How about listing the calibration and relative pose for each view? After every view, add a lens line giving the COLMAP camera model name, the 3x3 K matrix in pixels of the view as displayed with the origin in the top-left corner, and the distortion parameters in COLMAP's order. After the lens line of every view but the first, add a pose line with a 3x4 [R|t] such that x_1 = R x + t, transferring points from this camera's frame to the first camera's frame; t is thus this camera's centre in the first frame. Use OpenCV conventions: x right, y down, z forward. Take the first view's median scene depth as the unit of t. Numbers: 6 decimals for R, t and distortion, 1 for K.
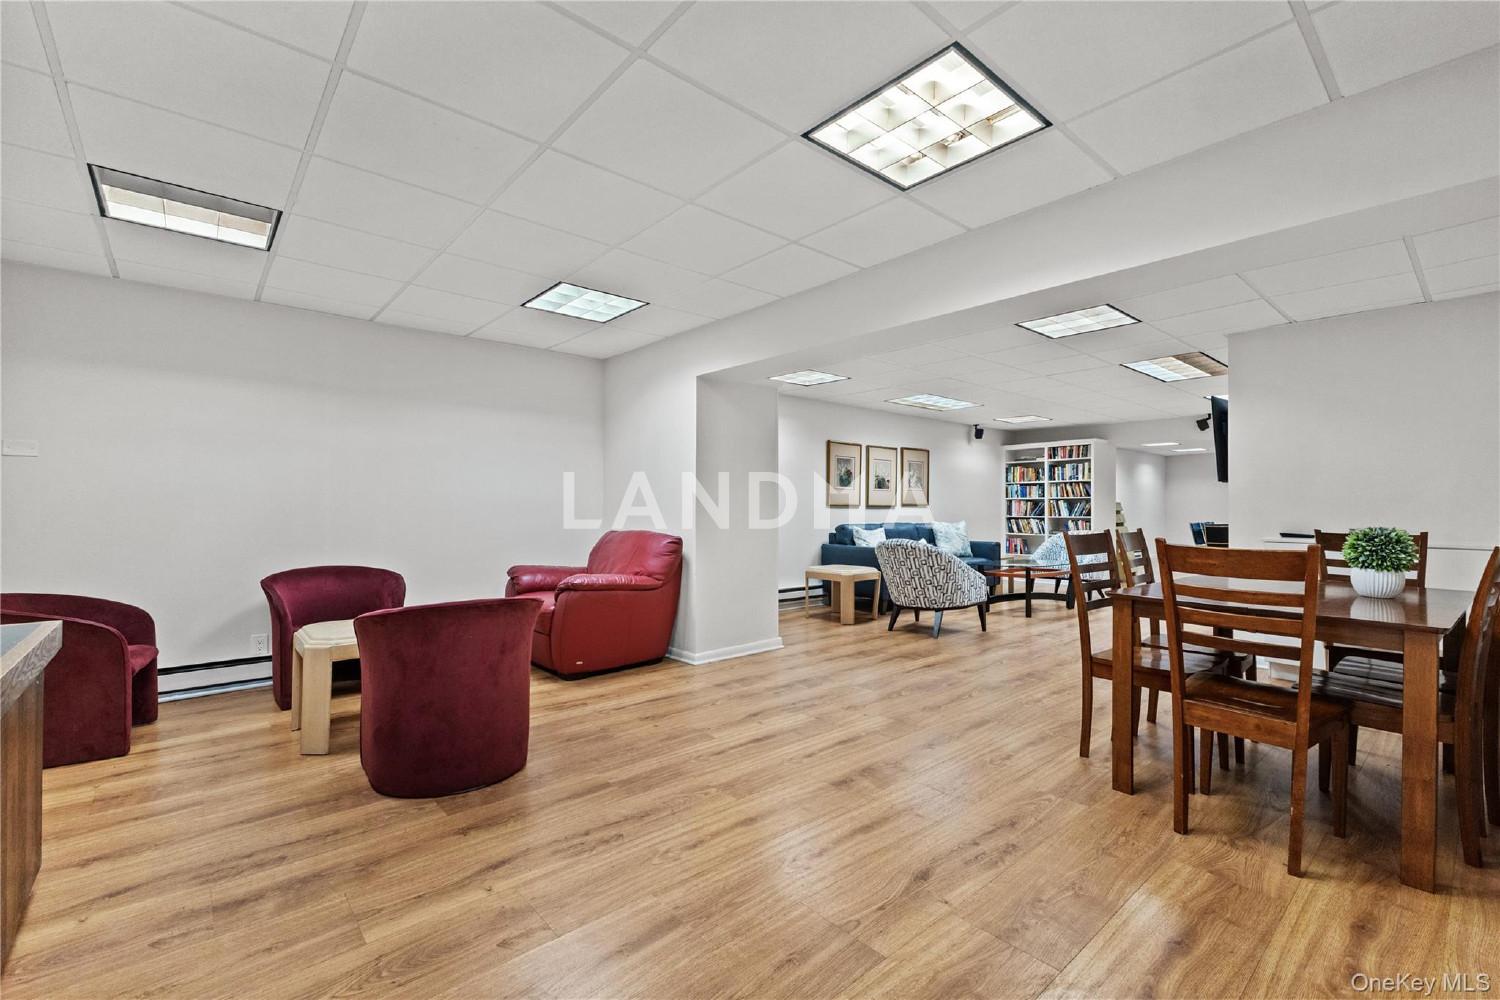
lens RADIAL K [[649.5, 0, 741.7], [0, 649.5, 501.8], [0, 0, 1]] dist [0.000836, -0.000022]
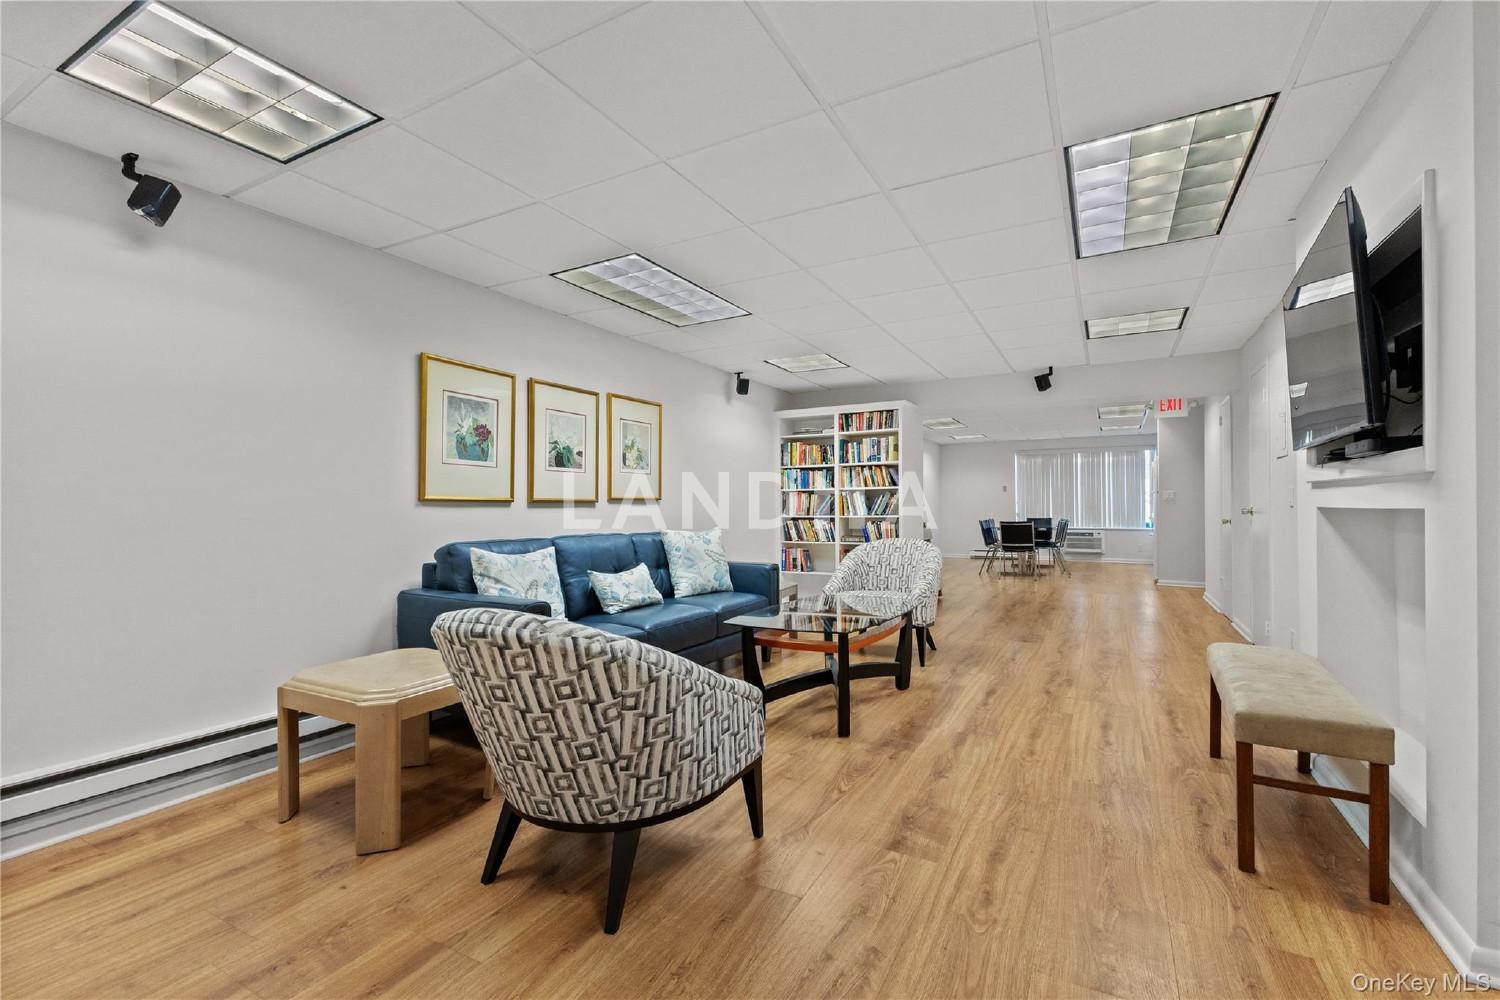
lens RADIAL K [[649.5, 0, 752.5], [0, 649.5, 499.2], [0, 0, 1]] dist [0.000836, -0.000022]
pose [[0.934557, -0.005029, 0.355778, 0.154735], [0.005398, 0.999985, -0.000044, 0.004837], [-0.355772, 0.001962, 0.934571, 0.422723]]
